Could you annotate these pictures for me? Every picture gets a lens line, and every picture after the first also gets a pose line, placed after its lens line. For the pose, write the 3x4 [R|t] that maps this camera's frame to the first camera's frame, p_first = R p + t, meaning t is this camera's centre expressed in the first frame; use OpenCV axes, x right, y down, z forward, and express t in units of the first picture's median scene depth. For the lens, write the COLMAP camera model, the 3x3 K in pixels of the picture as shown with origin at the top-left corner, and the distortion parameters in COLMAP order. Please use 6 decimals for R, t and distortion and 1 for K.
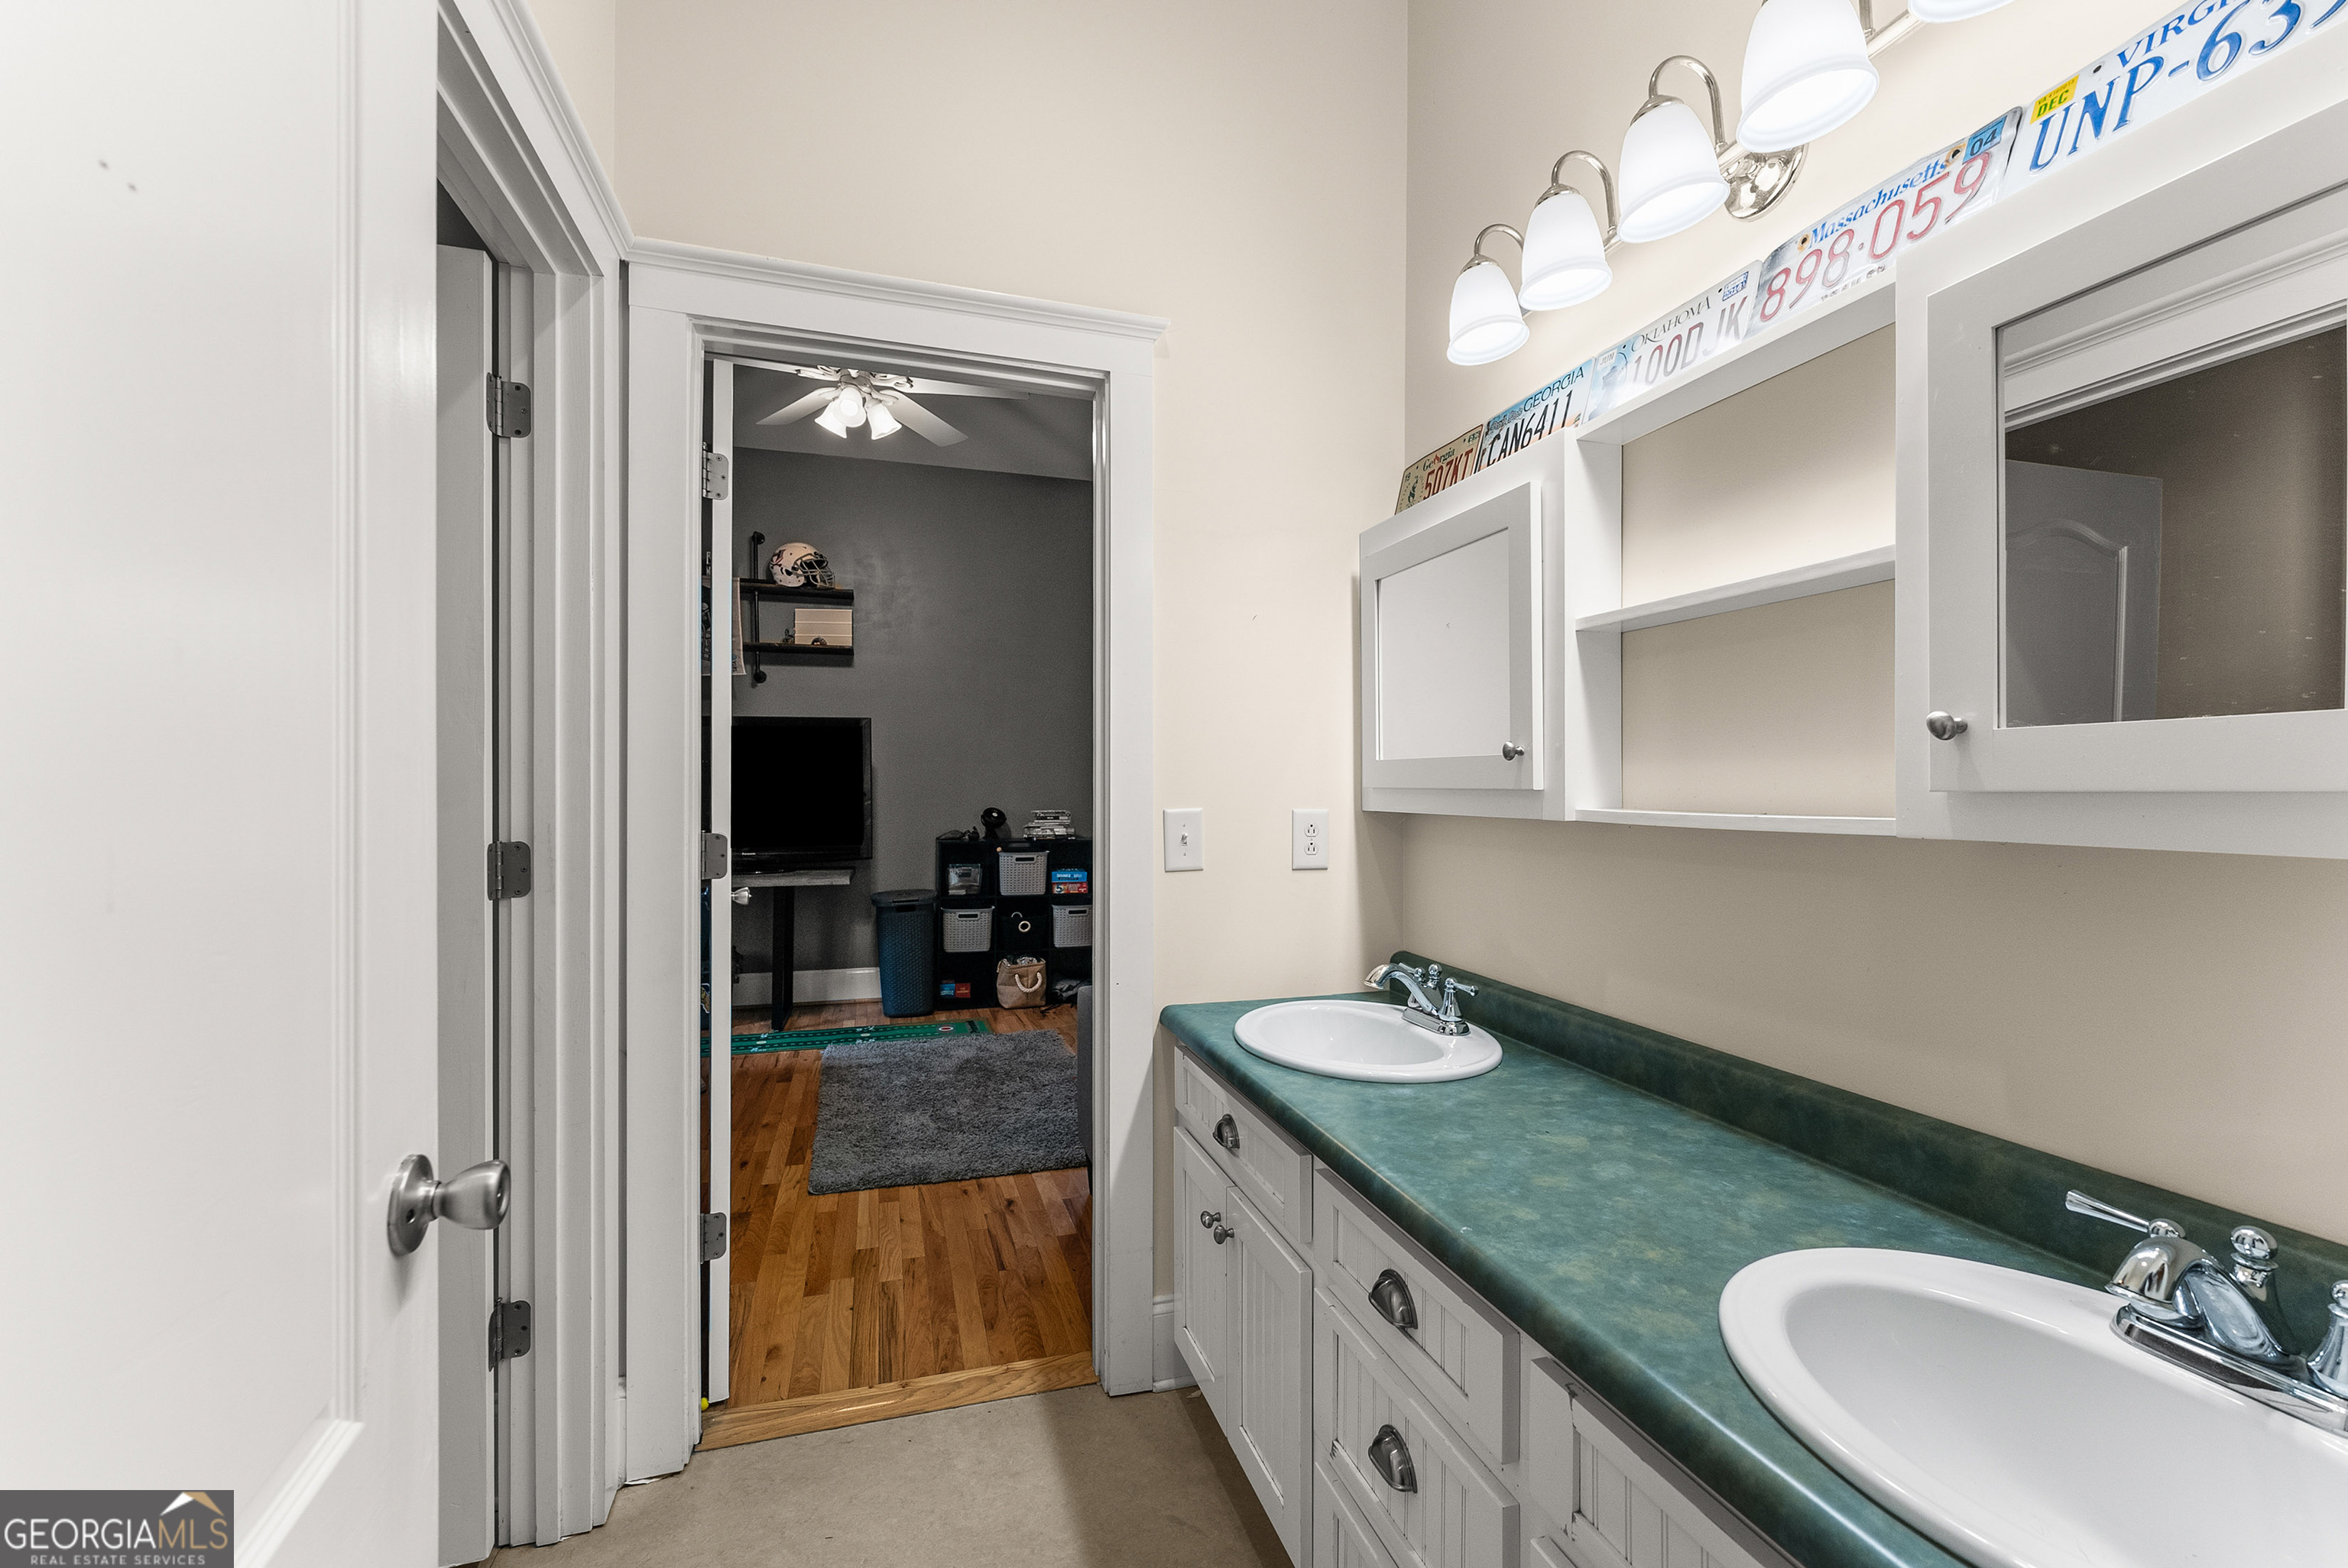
lens RADIAL K [[955.6, 0, 1169.1], [0, 955.6, 786.7], [0, 0, 1]] dist [0.001176, 0.000880]
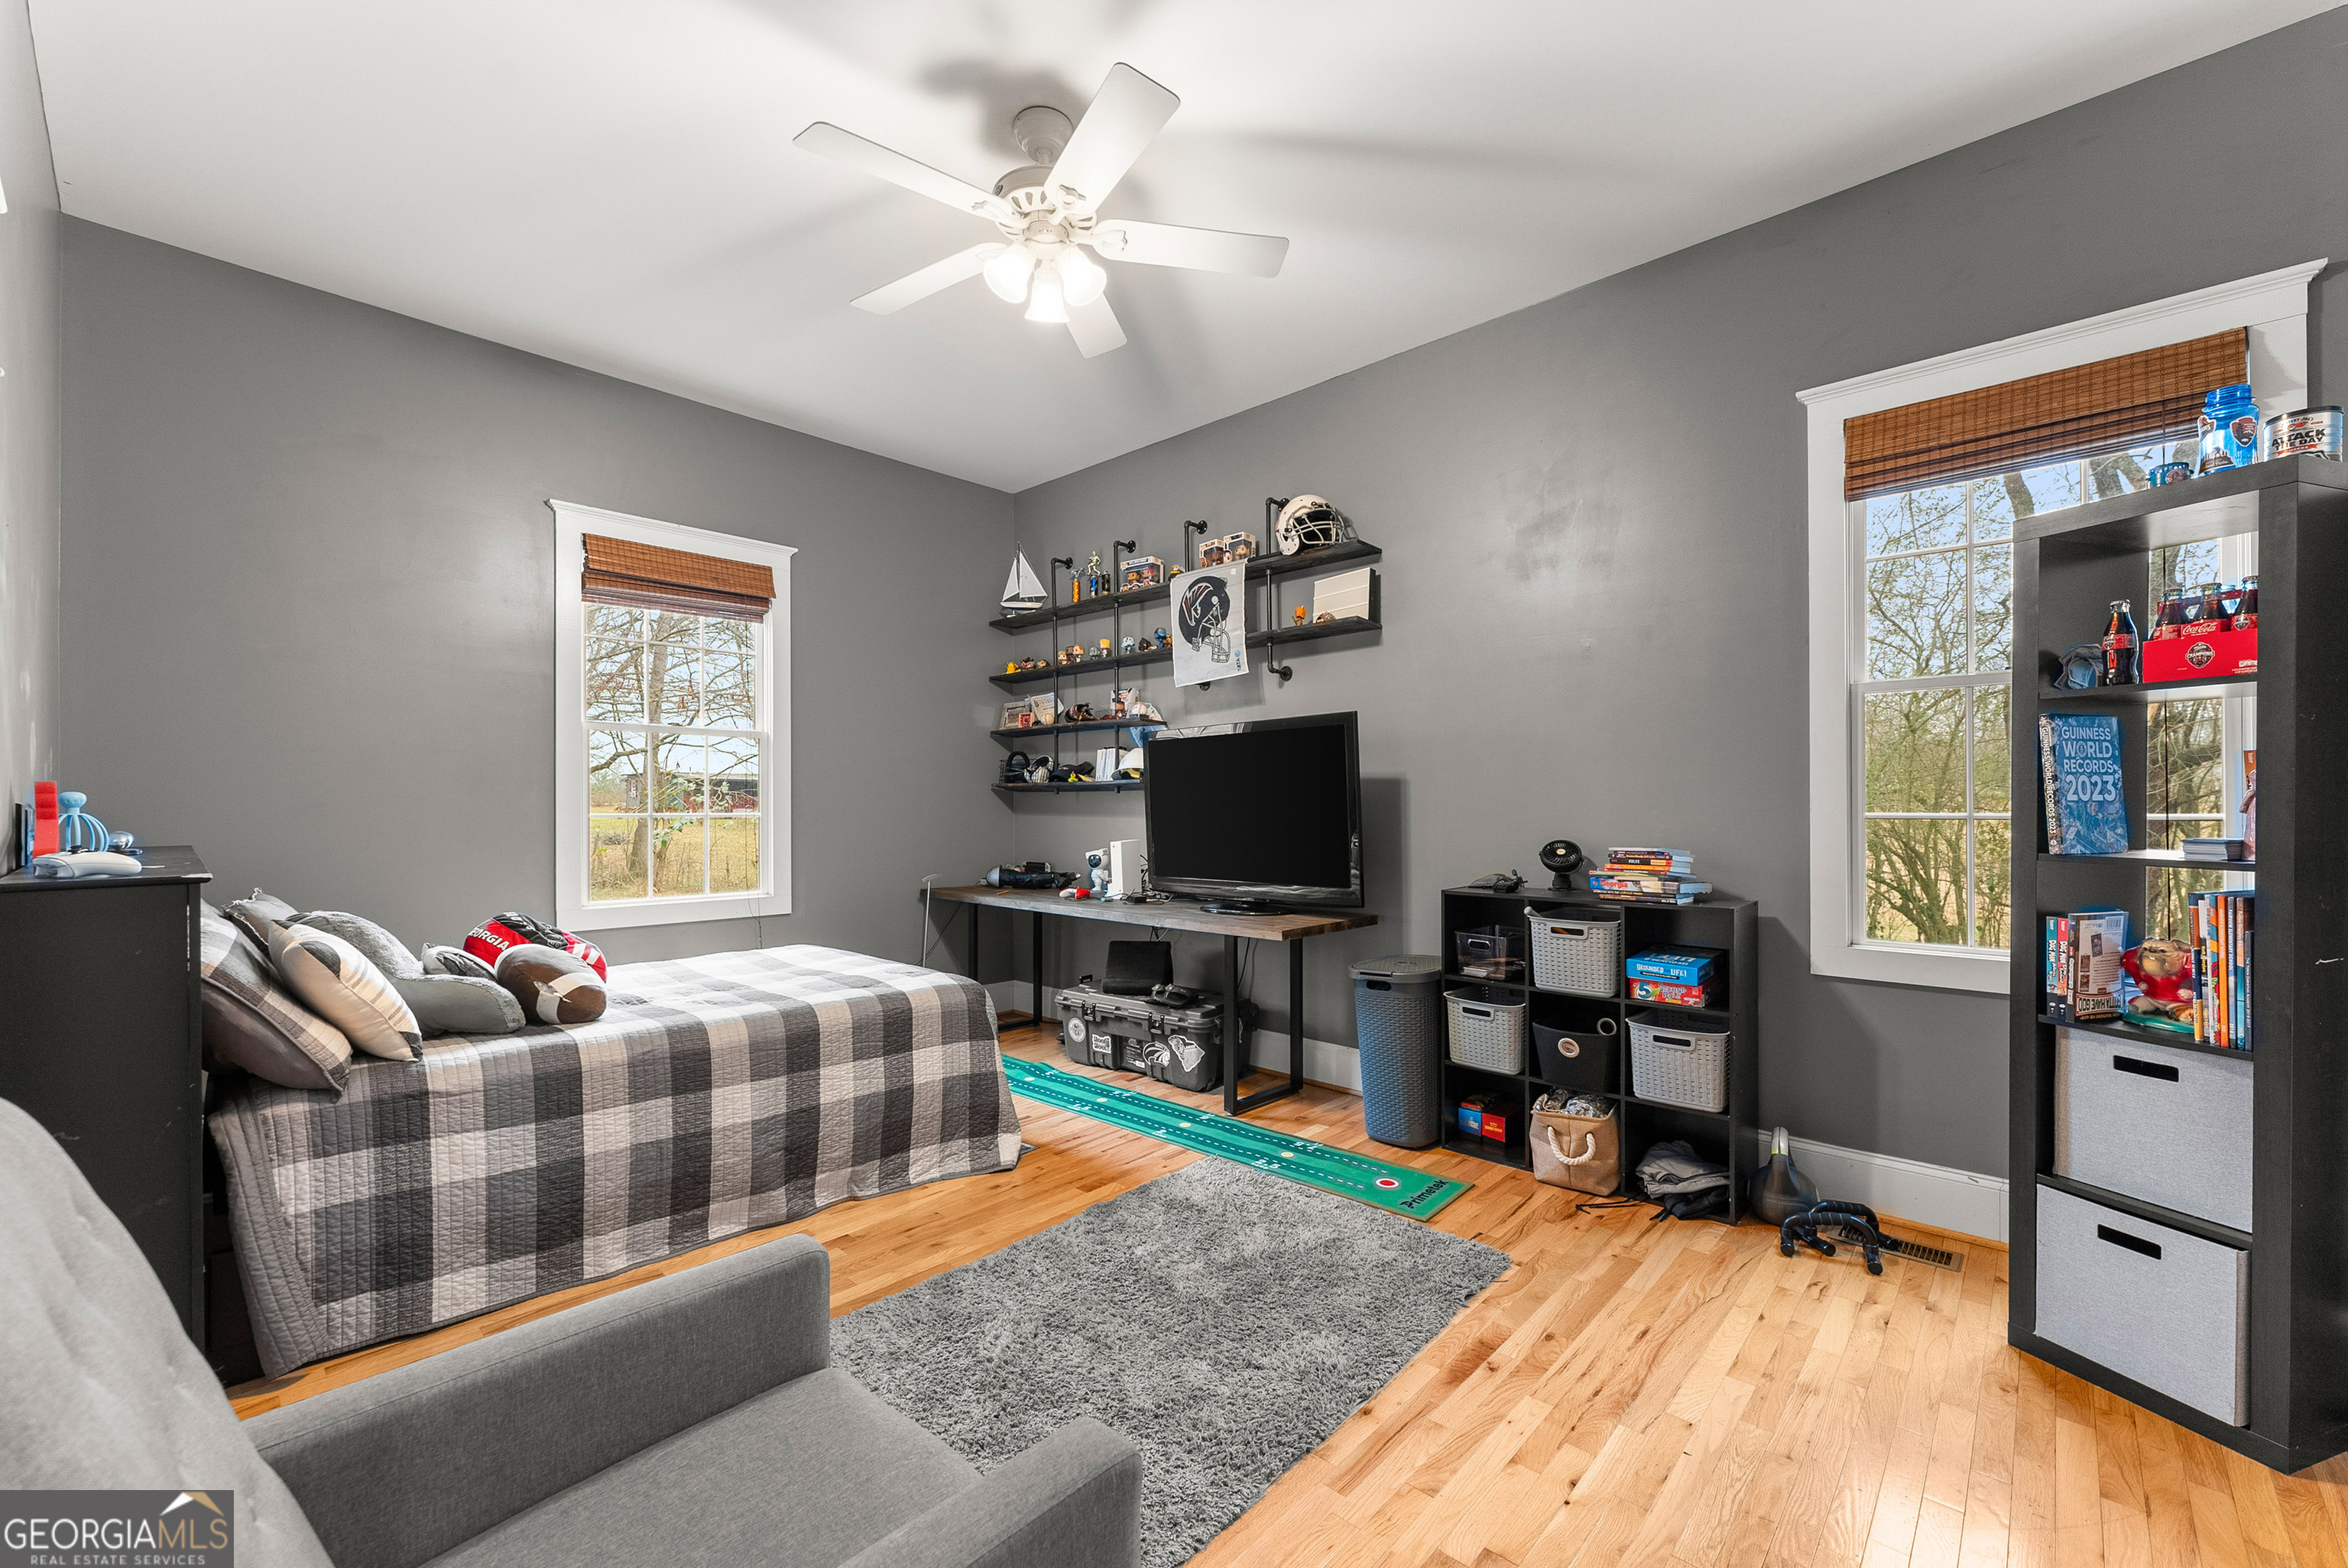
lens RADIAL K [[955.6, 0, 1176.3], [0, 955.6, 798.7], [0, 0, 1]] dist [0.001176, 0.000880]
pose [[0.508623, -0.009246, -0.860940, 0.227164], [0.004881, 0.999957, -0.007855, -0.001311], [0.860976, -0.000207, 0.508646, 0.497958]]
